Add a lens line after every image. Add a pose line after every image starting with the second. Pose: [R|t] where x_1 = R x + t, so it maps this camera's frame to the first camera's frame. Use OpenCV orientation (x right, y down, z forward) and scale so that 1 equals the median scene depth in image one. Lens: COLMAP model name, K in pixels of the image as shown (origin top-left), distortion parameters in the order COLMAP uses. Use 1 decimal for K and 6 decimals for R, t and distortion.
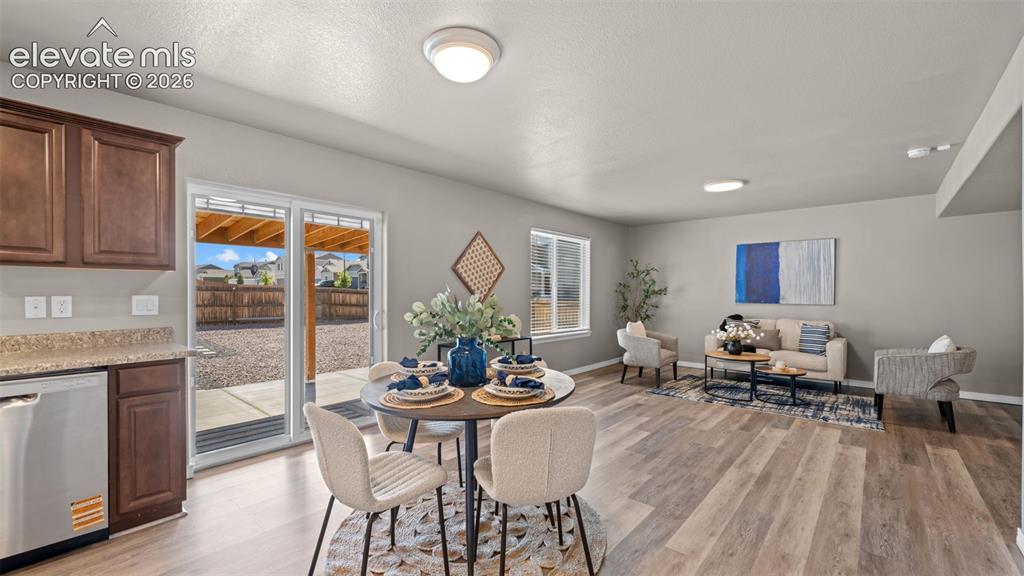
lens RADIAL K [[413.6, 0, 511.0], [0, 413.6, 296.3], [0, 0, 1]] dist [0.000451, -0.000314]
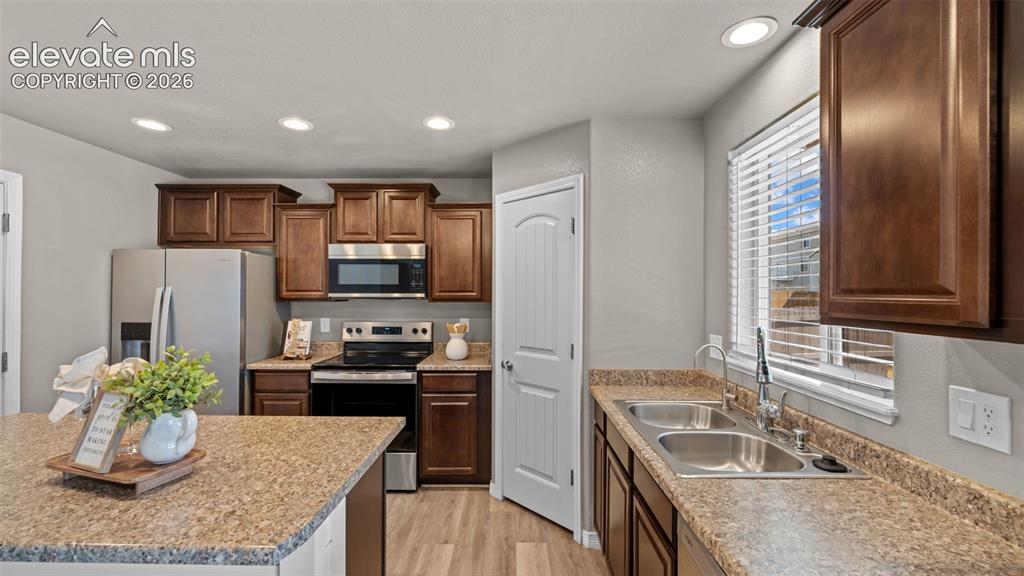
lens RADIAL K [[413.6, 0, 510.1], [0, 413.6, 294.0], [0, 0, 1]] dist [0.000451, -0.000314]
pose [[-0.760236, -0.004177, -0.649634, -0.609949], [-0.011677, 0.999906, 0.007236, -0.104583], [0.649543, 0.013087, -0.760213, 1.012406]]
